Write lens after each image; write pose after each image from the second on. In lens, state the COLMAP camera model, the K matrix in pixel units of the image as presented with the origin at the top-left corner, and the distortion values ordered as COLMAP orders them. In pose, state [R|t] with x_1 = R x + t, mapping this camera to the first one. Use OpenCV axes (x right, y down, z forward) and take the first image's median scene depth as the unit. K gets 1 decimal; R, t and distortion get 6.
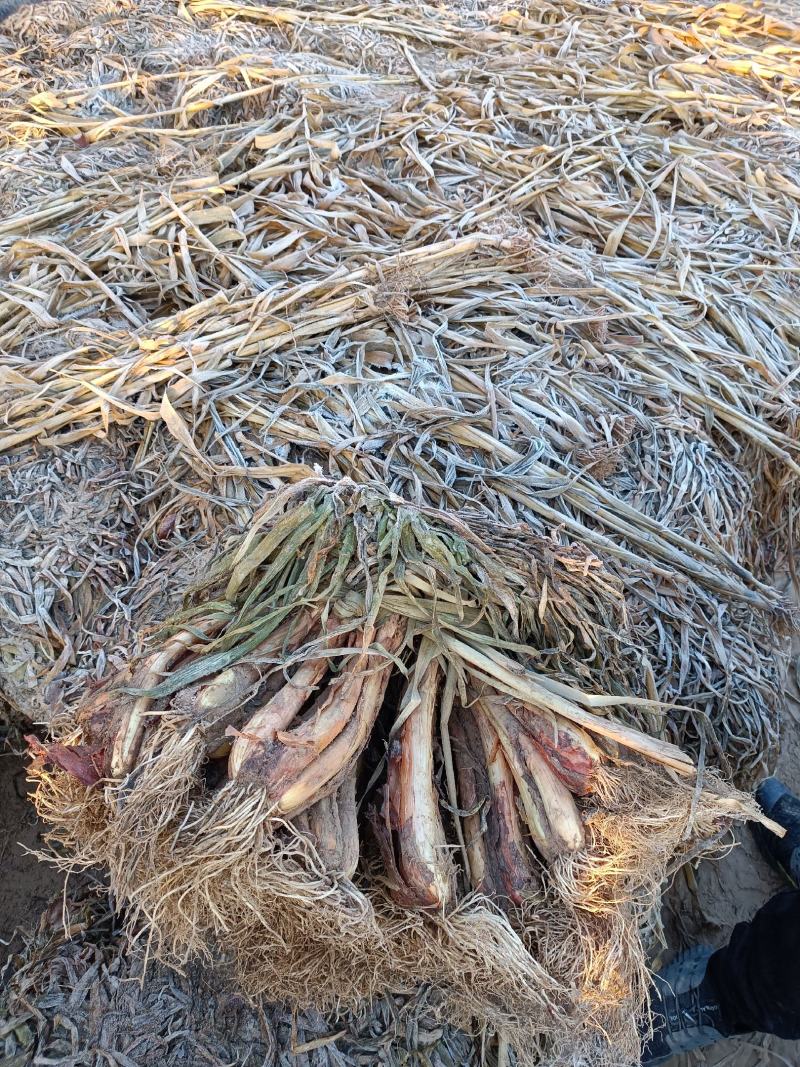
lens RADIAL K [[821.2, 0, 394.6], [0, 821.2, 535.0], [0, 0, 1]] dist [0.032556, -0.076793]
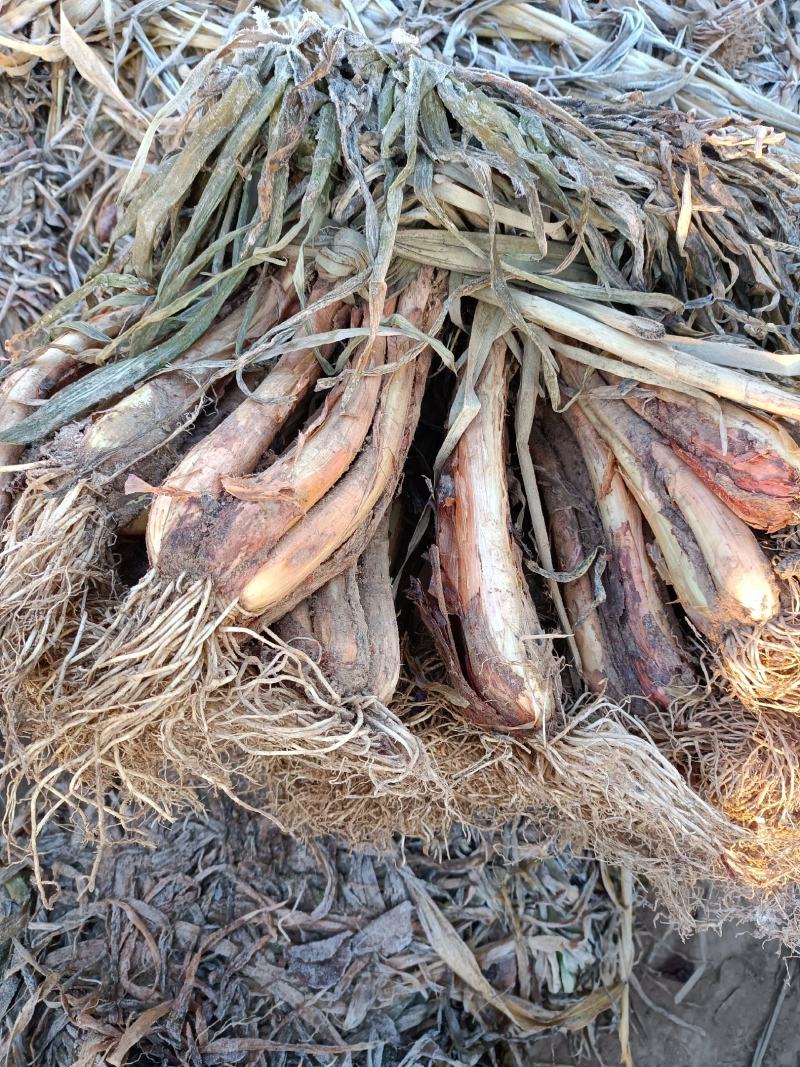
lens RADIAL K [[785.8, 0, 400.0], [0, 785.8, 533.5], [0, 0, 1]] dist [0.032306, -0.025995]
pose [[0.991020, -0.095566, -0.093521, 0.011818], [0.118559, 0.951437, 0.284096, 0.078022], [0.061829, -0.292633, 0.954224, 0.277614]]
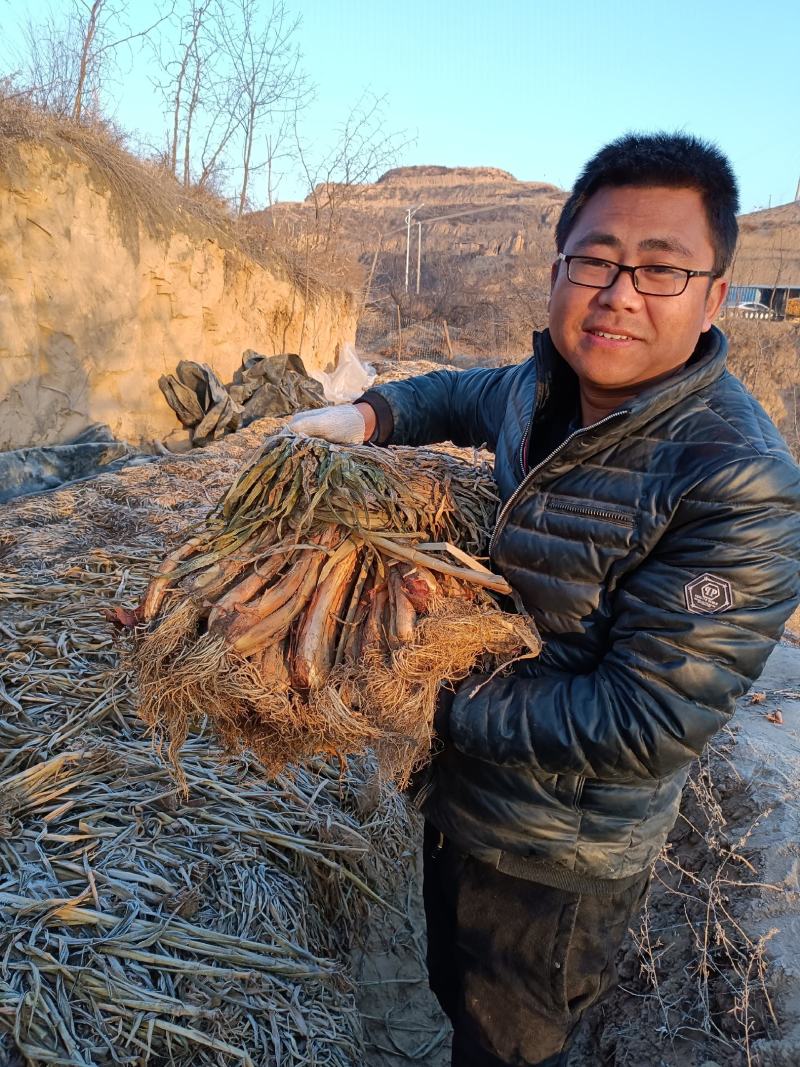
lens RADIAL K [[785.8, 0, 400.0], [0, 785.8, 533.5], [0, 0, 1]] dist [0.032306, -0.025995]
pose [[0.873808, -0.097944, 0.476306, 0.003769], [0.328329, 0.841355, -0.429328, 0.072271], [-0.358692, 0.531535, 0.767340, -0.431746]]
